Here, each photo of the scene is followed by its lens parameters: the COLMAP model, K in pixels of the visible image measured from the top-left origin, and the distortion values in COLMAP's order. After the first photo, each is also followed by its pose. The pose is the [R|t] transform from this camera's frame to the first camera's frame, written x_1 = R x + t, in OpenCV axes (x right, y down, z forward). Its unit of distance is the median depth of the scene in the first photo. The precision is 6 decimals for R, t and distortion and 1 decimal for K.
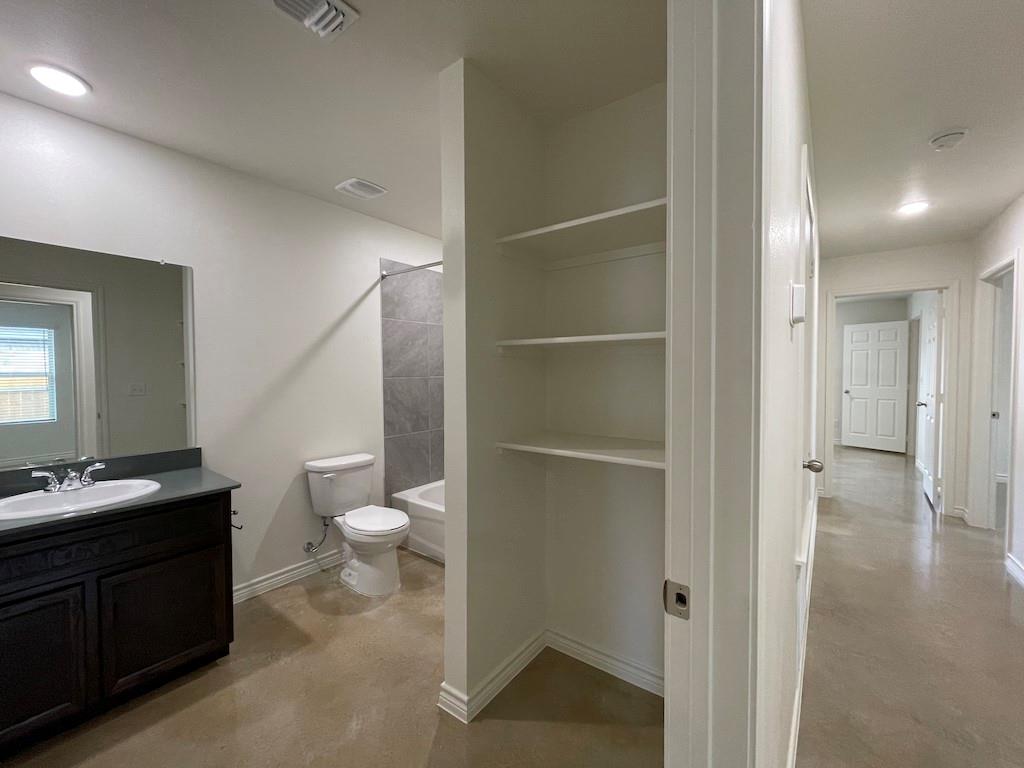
lens RADIAL K [[412.7, 0, 513.6], [0, 412.7, 381.8], [0, 0, 1]] dist [-0.002424, -0.000182]
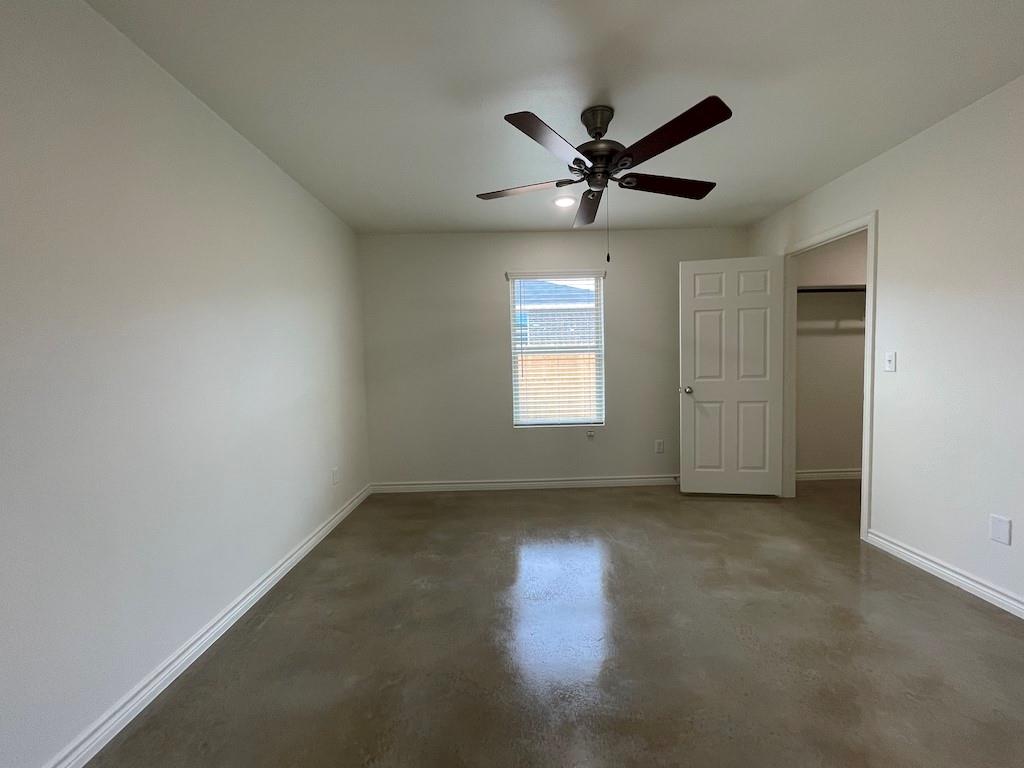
lens RADIAL K [[412.7, 0, 513.6], [0, 412.7, 381.8], [0, 0, 1]] dist [-0.002424, -0.000182]
pose [[0.787733, -0.043119, 0.614506, 0.396436], [0.038305, 0.999045, 0.020998, -0.008540], [-0.614825, 0.006998, 0.788632, 0.942230]]
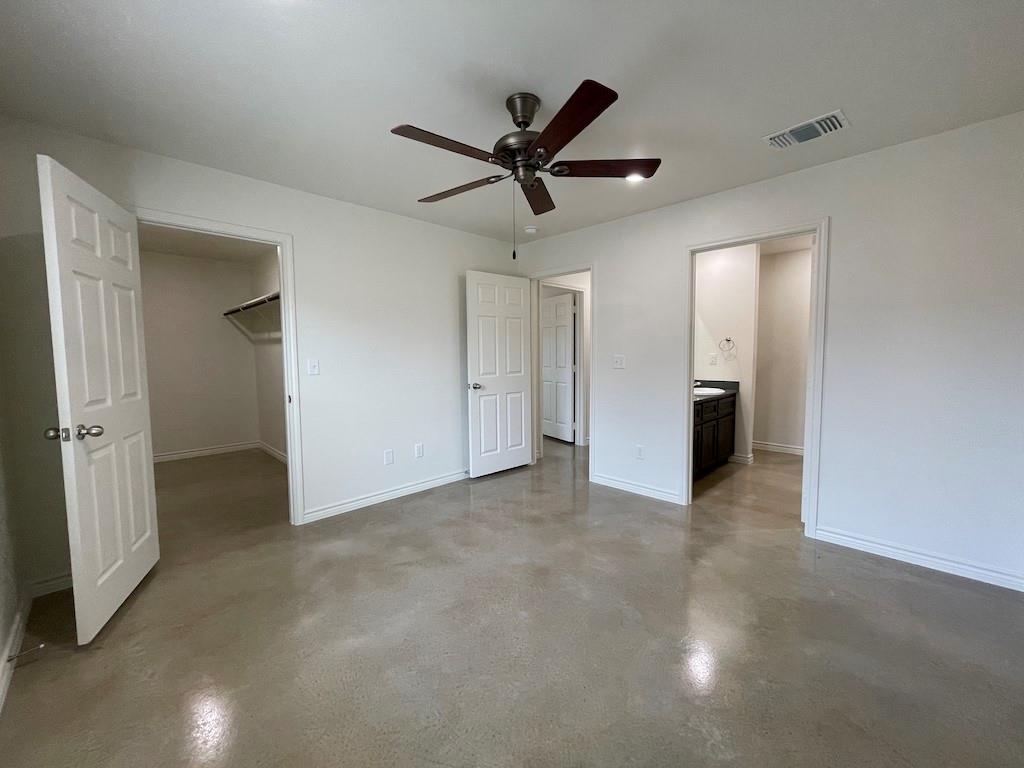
lens RADIAL K [[412.7, 0, 513.6], [0, 412.7, 381.8], [0, 0, 1]] dist [-0.002424, -0.000182]
pose [[-0.990574, -0.002468, 0.136958, 0.672145], [0.011549, 0.994773, 0.101451, -0.040662], [-0.136493, 0.102077, -0.985368, 1.601597]]
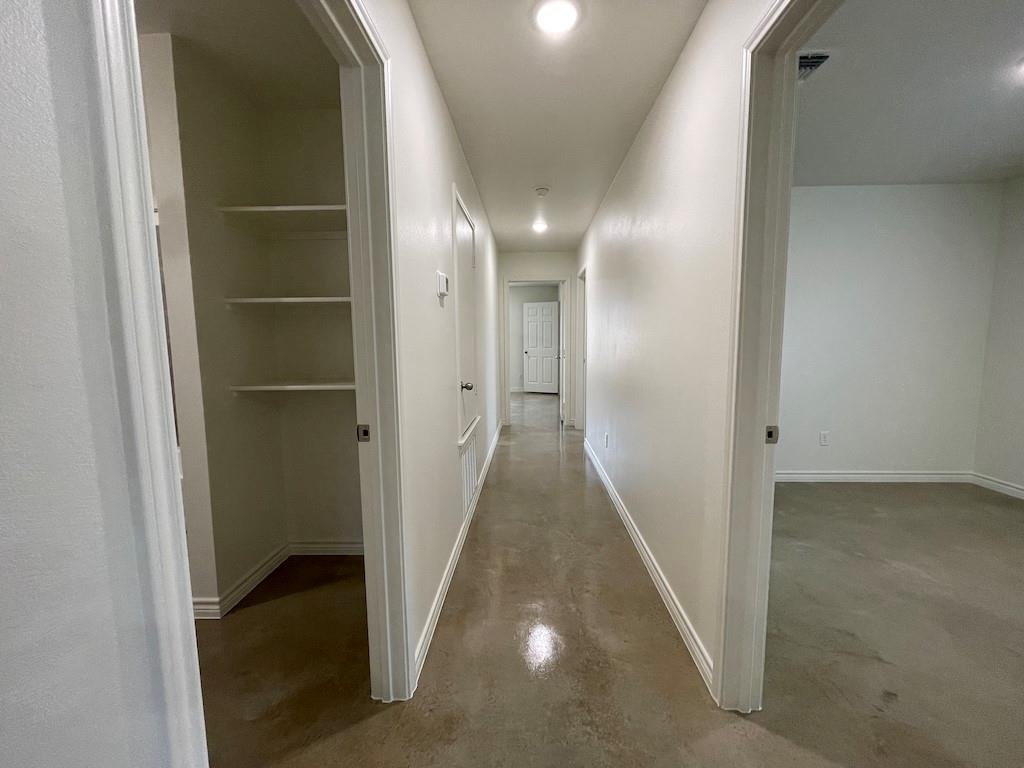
lens RADIAL K [[412.7, 0, 513.6], [0, 412.7, 381.8], [0, 0, 1]] dist [-0.002424, -0.000182]
pose [[0.818283, -0.062603, 0.571396, -0.016421], [0.022183, 0.996750, 0.077438, 0.018891], [-0.574387, -0.050691, 0.817013, -0.129500]]
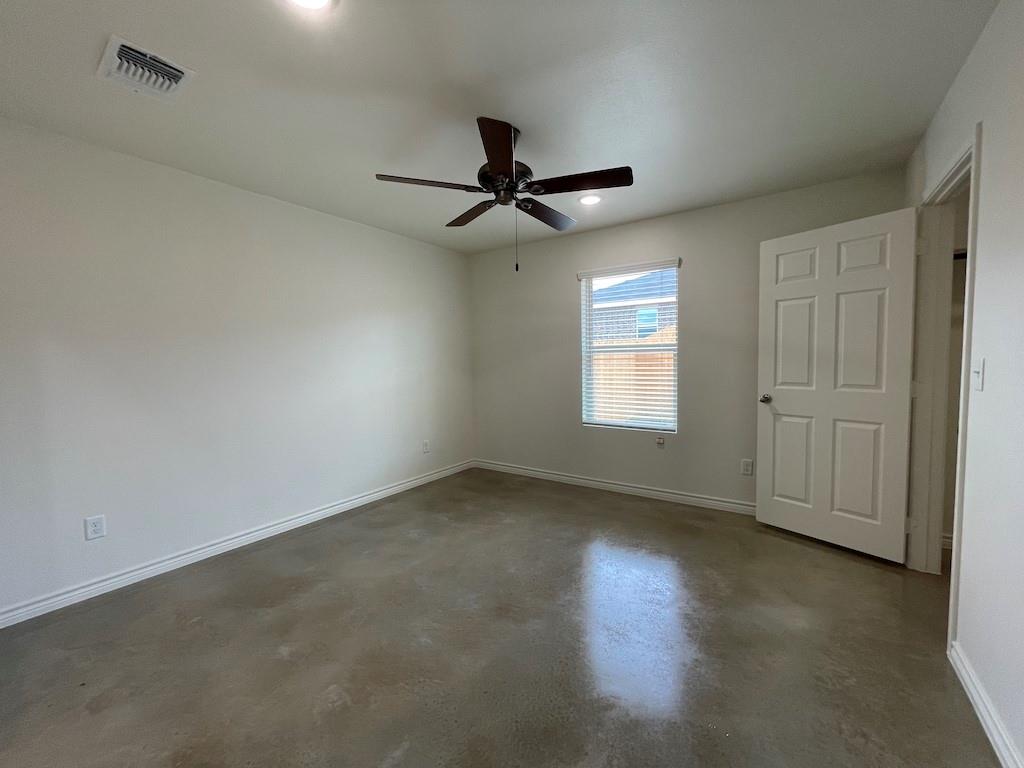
lens RADIAL K [[412.7, 0, 513.6], [0, 412.7, 381.8], [0, 0, 1]] dist [-0.002424, -0.000182]
pose [[0.998681, -0.014547, 0.049244, 0.695523], [0.013472, 0.999665, 0.022091, -0.008915], [-0.049549, -0.021398, 0.998542, 0.775458]]
